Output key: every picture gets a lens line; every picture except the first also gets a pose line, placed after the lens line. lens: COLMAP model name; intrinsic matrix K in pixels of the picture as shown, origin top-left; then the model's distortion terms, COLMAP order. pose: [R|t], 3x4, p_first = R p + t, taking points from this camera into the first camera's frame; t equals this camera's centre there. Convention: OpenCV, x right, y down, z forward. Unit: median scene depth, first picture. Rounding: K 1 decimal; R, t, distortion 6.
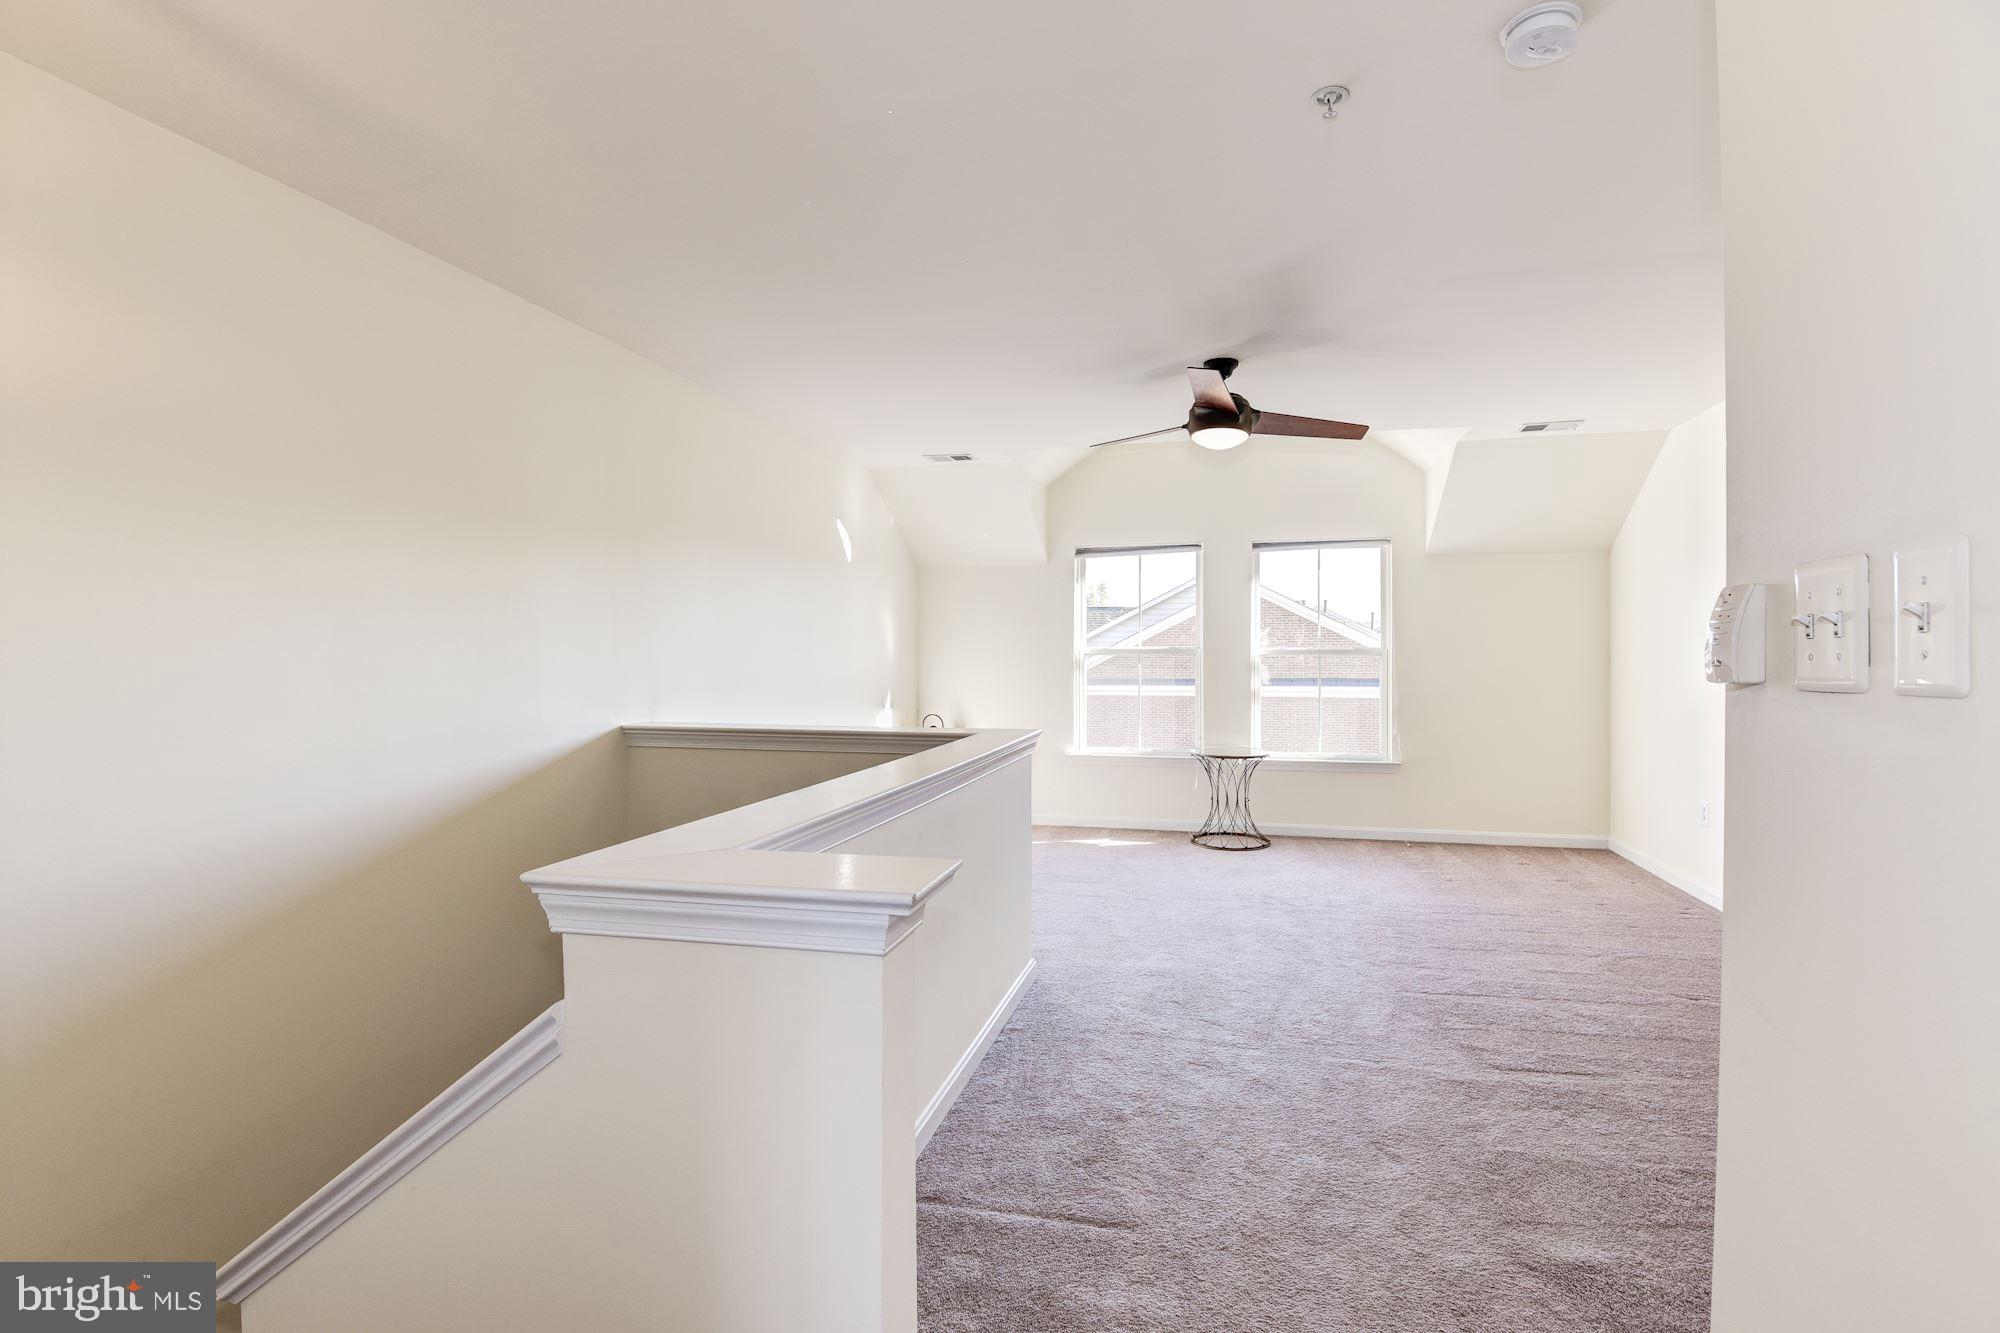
lens RADIAL K [[964.1, 0, 995.2], [0, 964.1, 662.0], [0, 0, 1]] dist [0.014518, -0.034421]
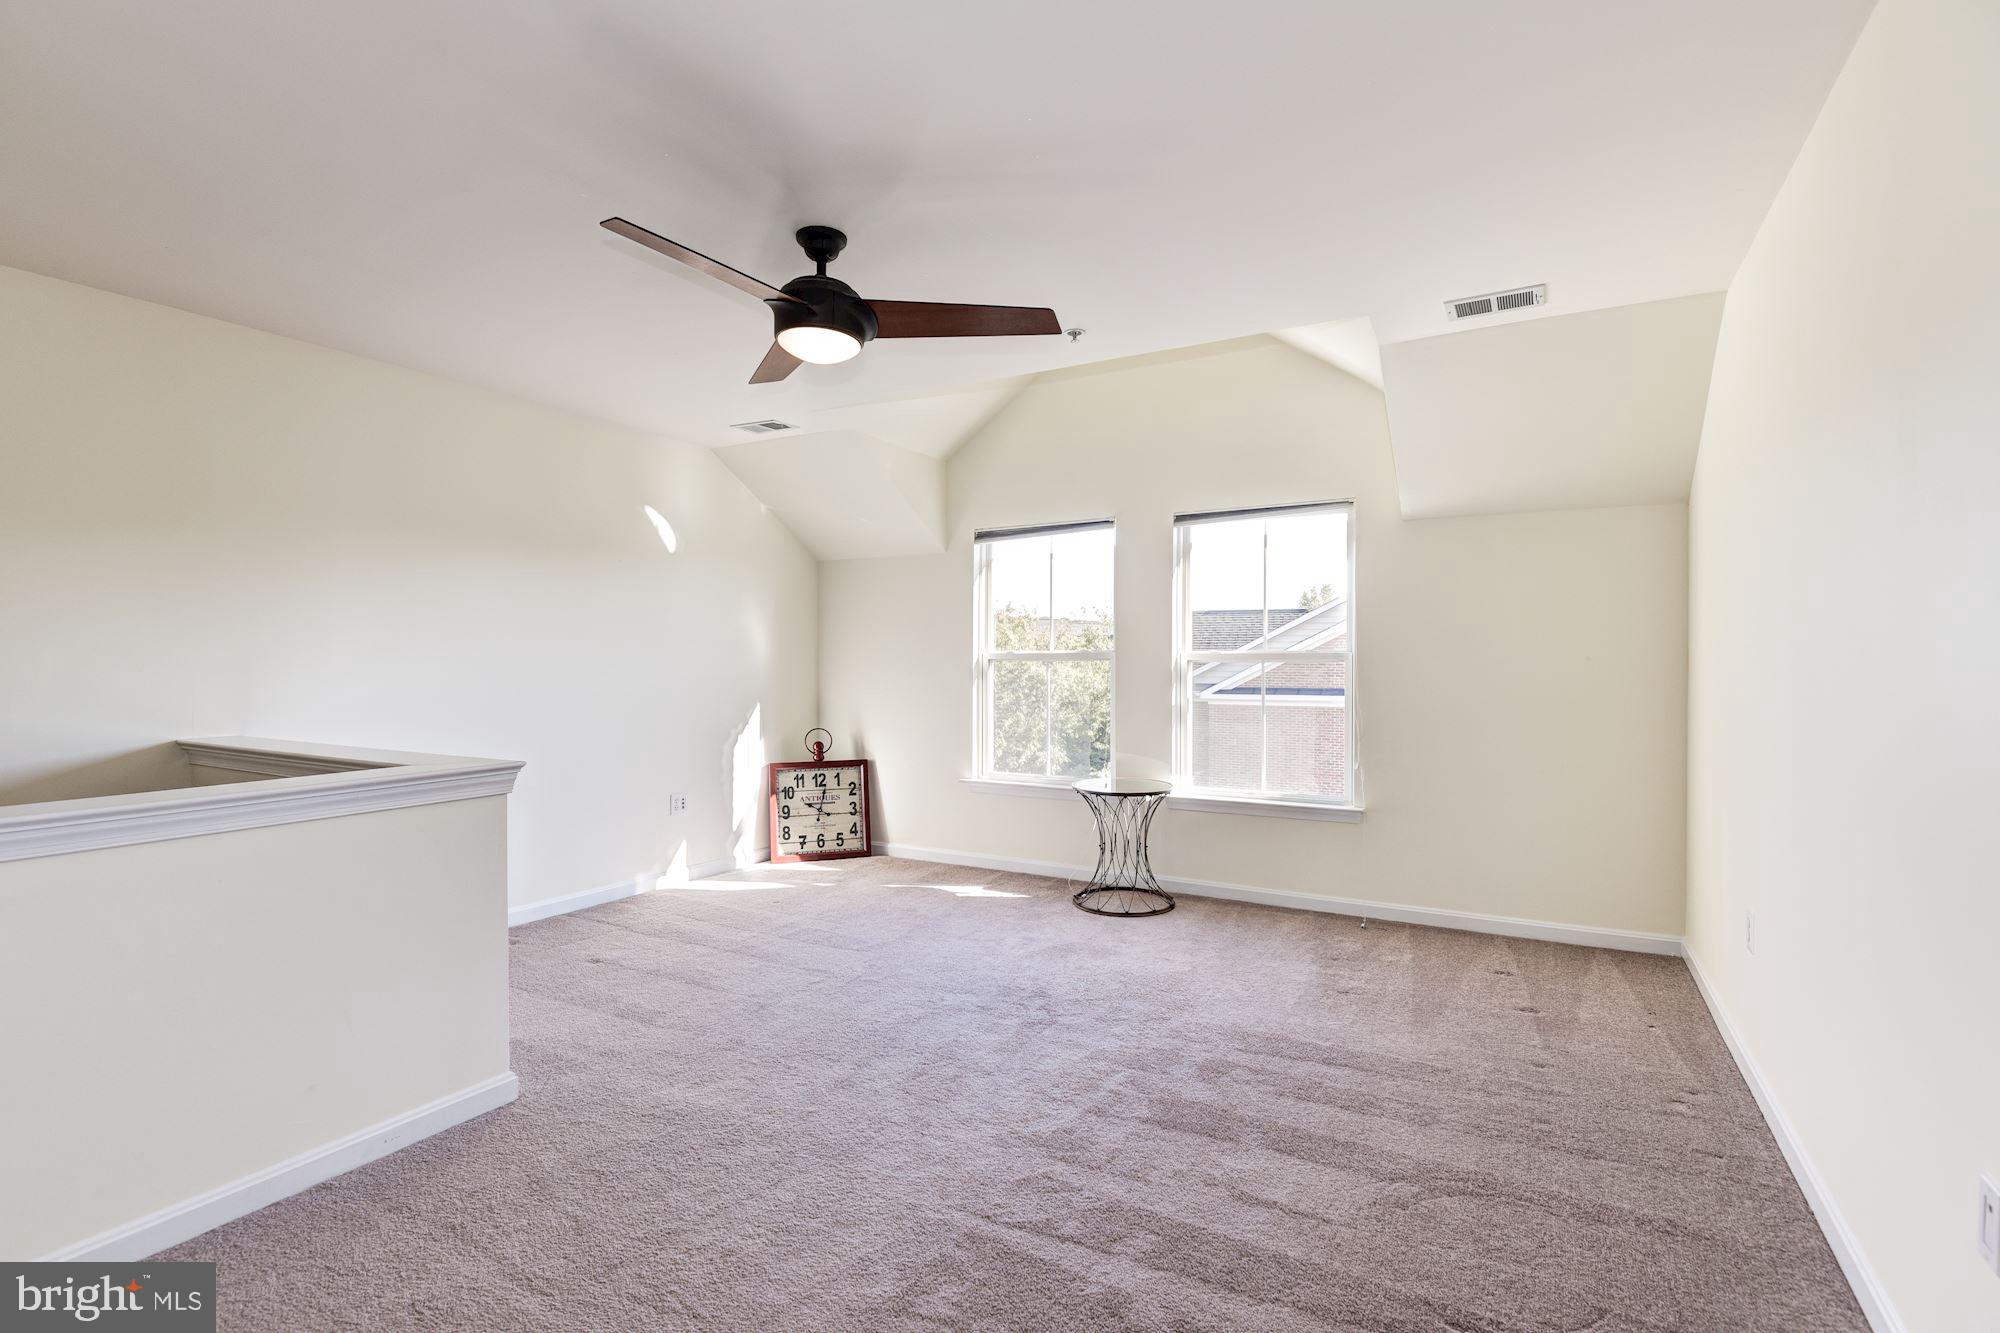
lens RADIAL K [[935.7, 0, 992.5], [0, 935.7, 661.4], [0, 0, 1]] dist [0.009937, -0.026227]
pose [[0.959946, -0.001161, -0.280181, 0.351971], [-0.000889, 0.999974, -0.007190, 0.000133], [0.280182, 0.007151, 0.959920, 0.252123]]
